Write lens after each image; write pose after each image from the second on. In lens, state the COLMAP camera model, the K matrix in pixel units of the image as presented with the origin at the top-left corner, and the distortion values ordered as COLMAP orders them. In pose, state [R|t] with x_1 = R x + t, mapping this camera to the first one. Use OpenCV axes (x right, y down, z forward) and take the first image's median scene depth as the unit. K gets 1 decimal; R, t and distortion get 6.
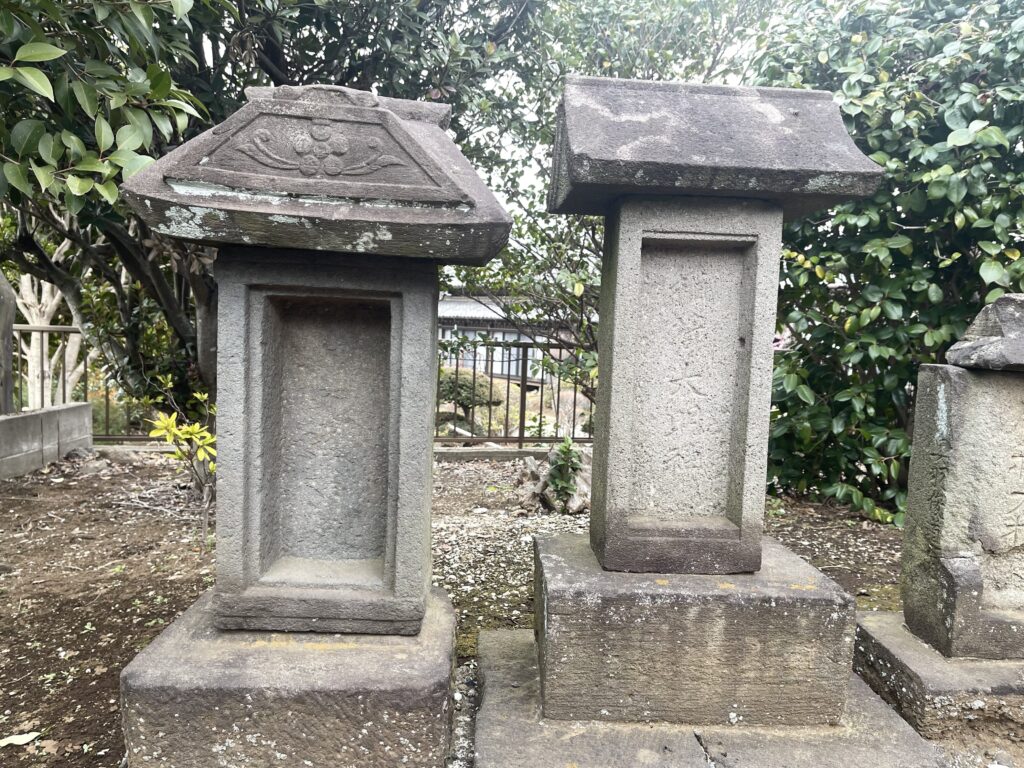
lens RADIAL K [[775.6, 0, 509.5], [0, 775.6, 393.1], [0, 0, 1]] dist [0.077160, -0.103429]
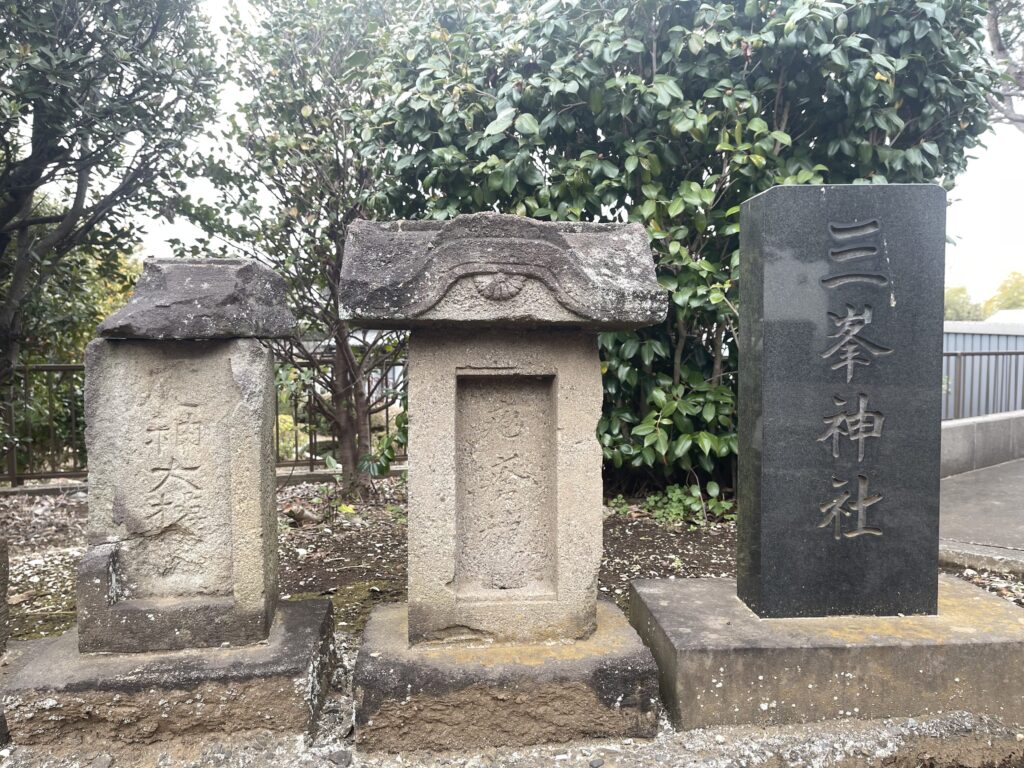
lens RADIAL K [[775.6, 0, 509.5], [0, 775.6, 393.1], [0, 0, 1]] dist [0.077160, -0.103429]
pose [[0.996346, -0.050975, 0.068523, 0.988234], [0.053240, 0.998080, -0.031640, 0.087329], [-0.066779, 0.035172, 0.997148, 0.042963]]
